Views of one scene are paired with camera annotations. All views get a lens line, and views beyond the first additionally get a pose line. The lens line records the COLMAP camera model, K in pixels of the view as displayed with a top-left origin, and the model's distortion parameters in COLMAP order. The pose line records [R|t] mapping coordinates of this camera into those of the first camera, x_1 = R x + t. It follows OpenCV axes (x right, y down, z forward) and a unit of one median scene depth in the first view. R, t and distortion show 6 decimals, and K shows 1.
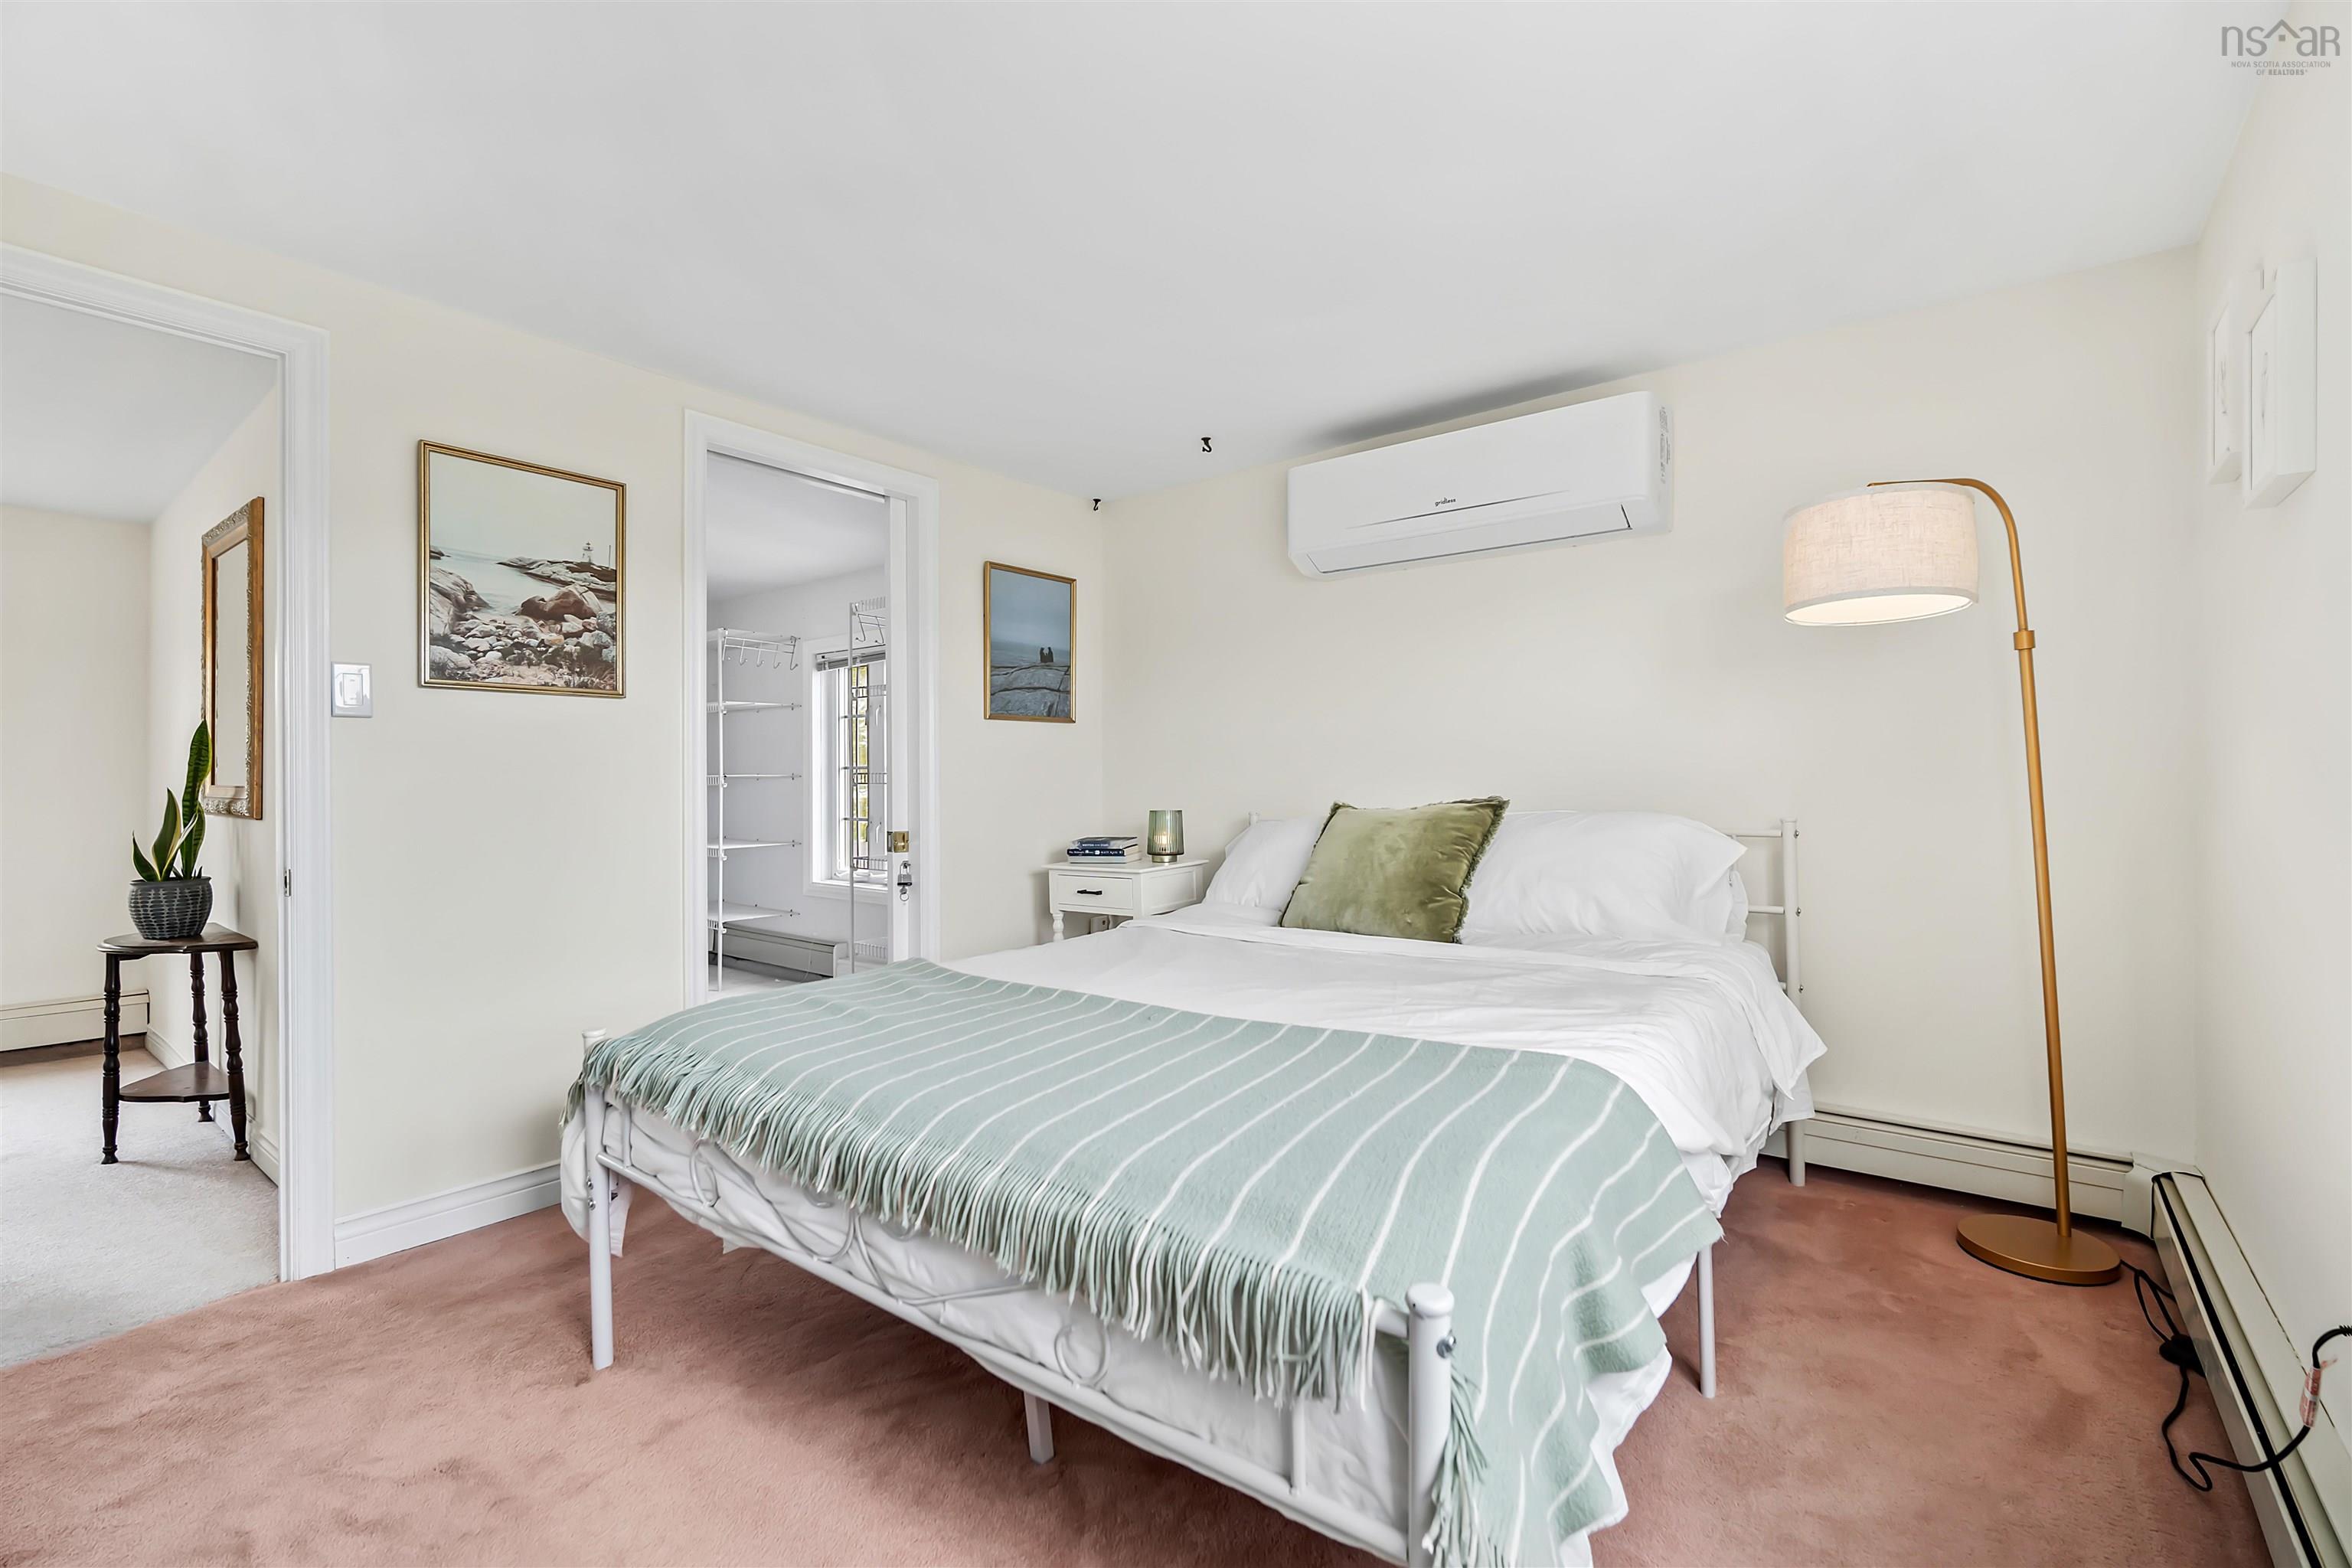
lens RADIAL K [[1039.8, 0, 1180.0], [0, 1039.8, 777.2], [0, 0, 1]] dist [0.000407, 0.000057]
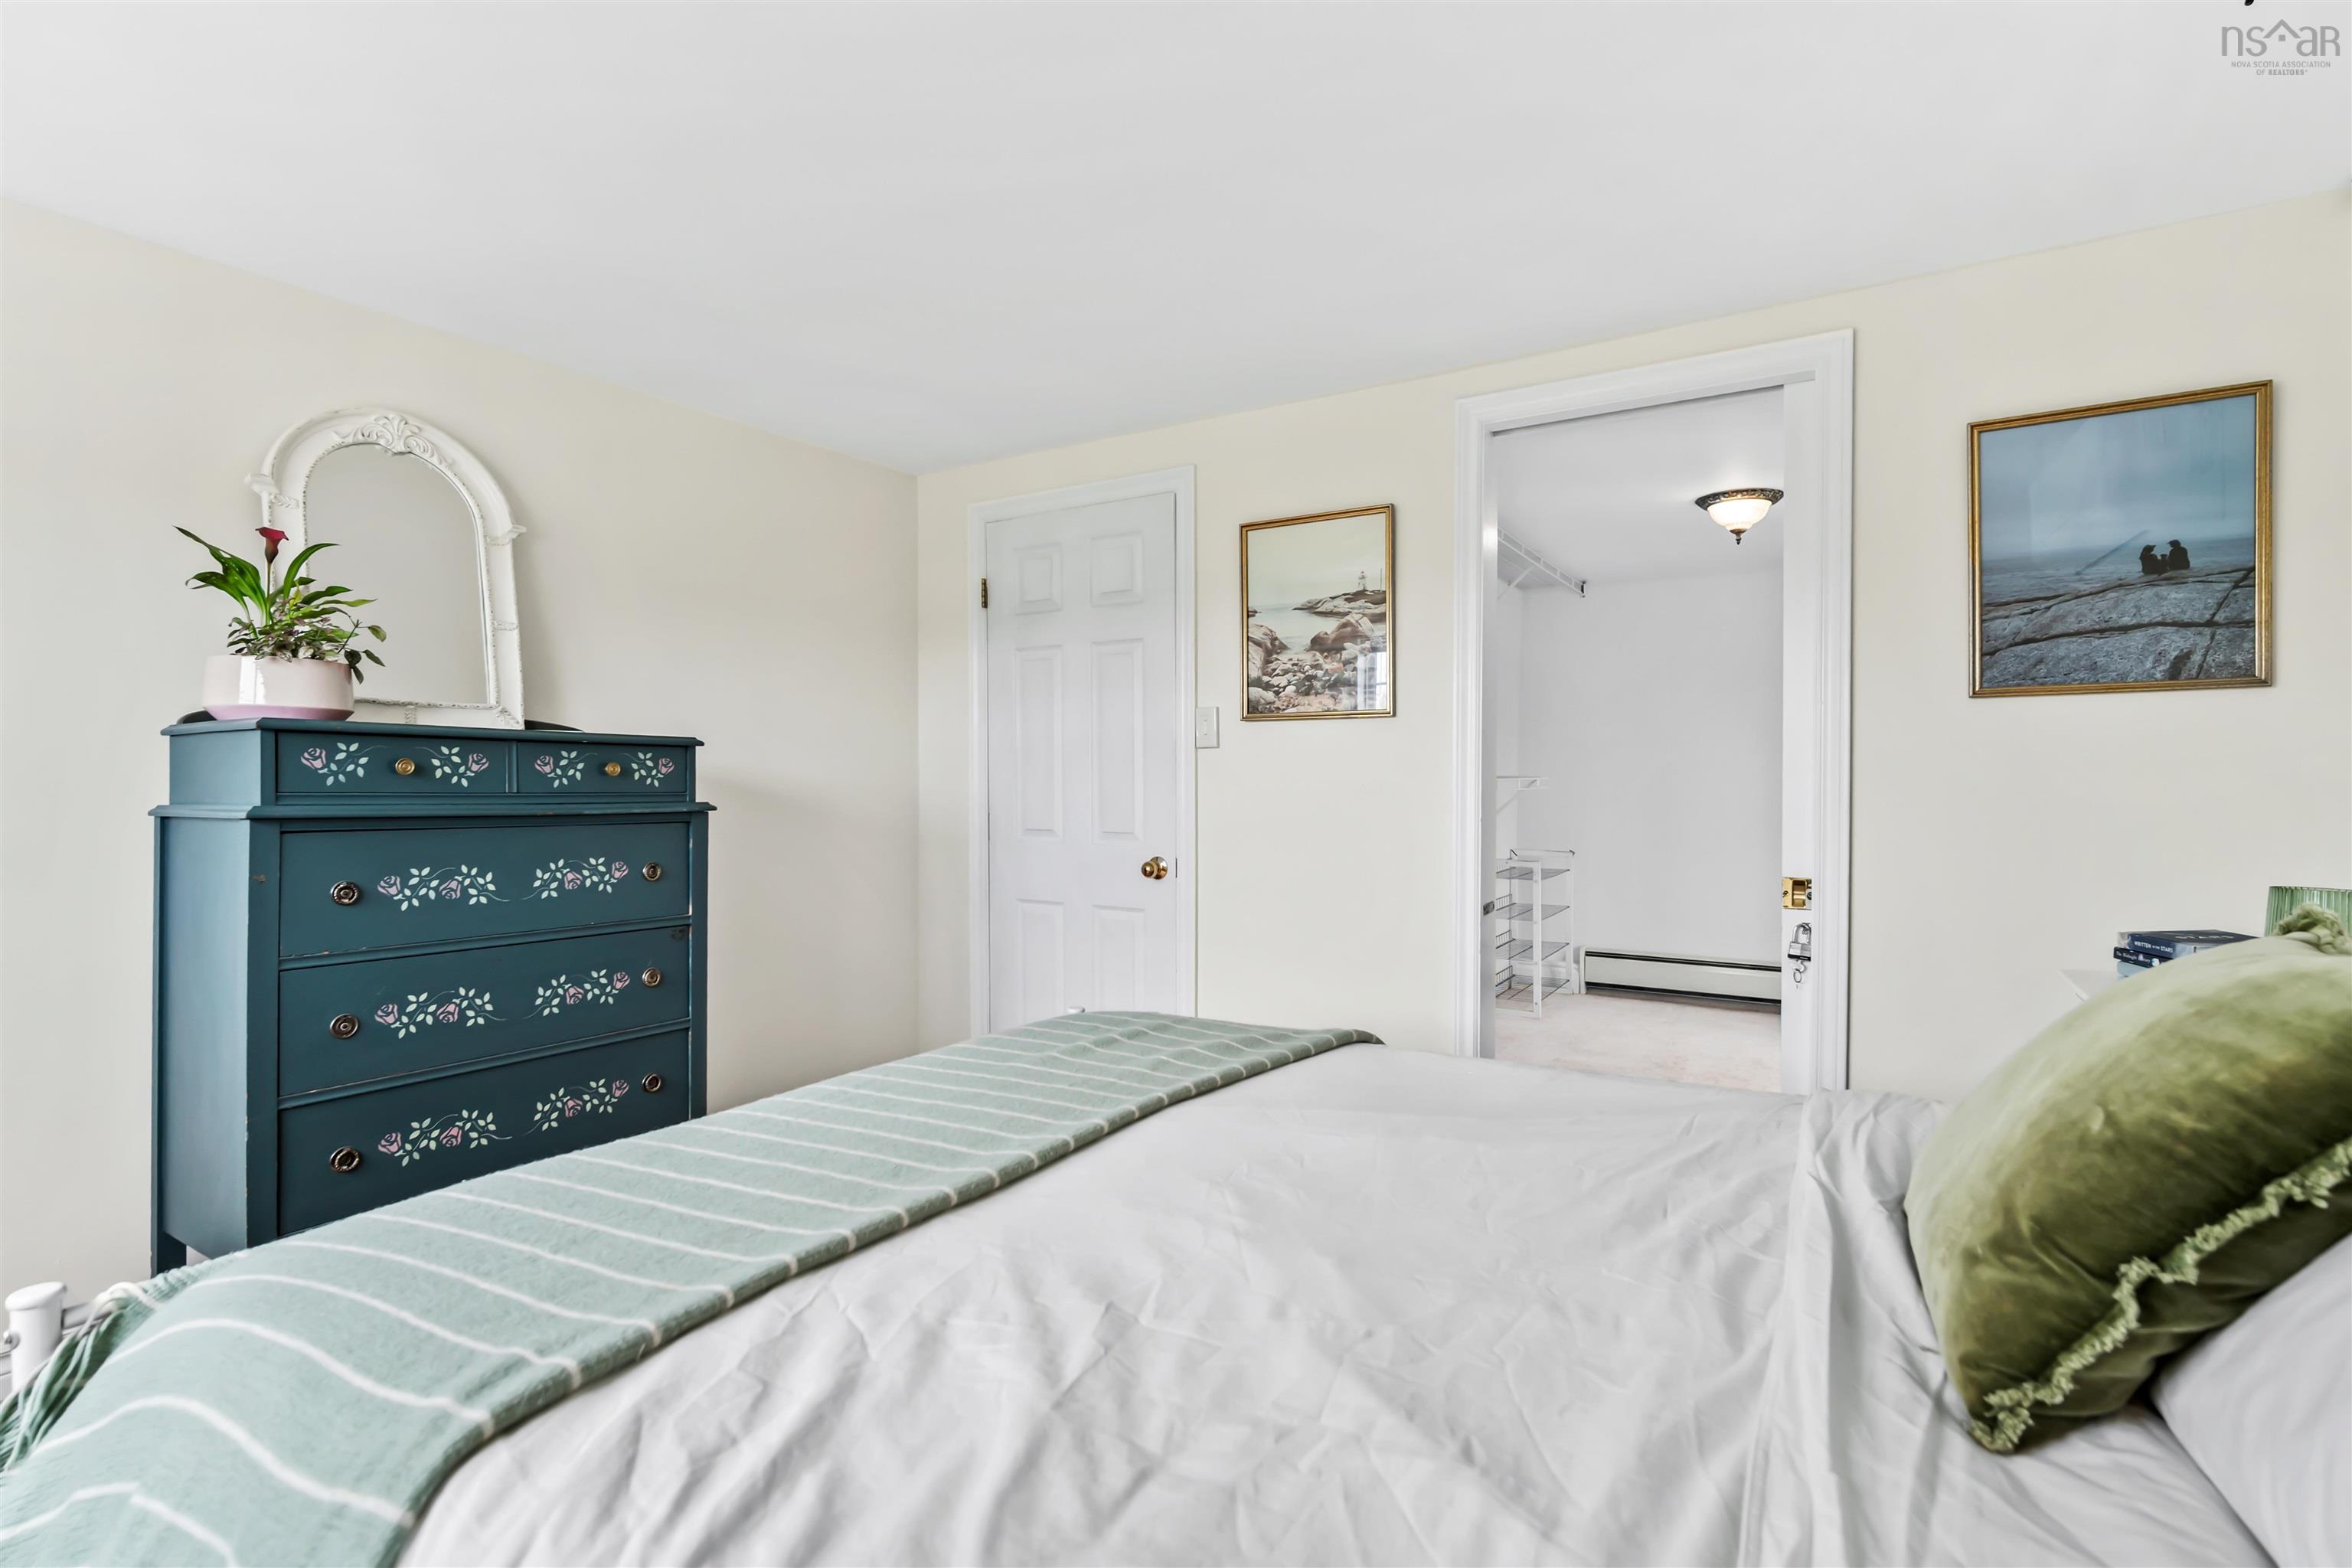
lens RADIAL K [[1039.8, 0, 1179.9], [0, 1039.8, 784.7], [0, 0, 1]] dist [0.000407, 0.000057]
pose [[0.136003, 0.008565, -0.990671, 0.462246], [0.002254, 0.999957, 0.008955, -0.020163], [0.990706, -0.003451, 0.135978, 0.693730]]
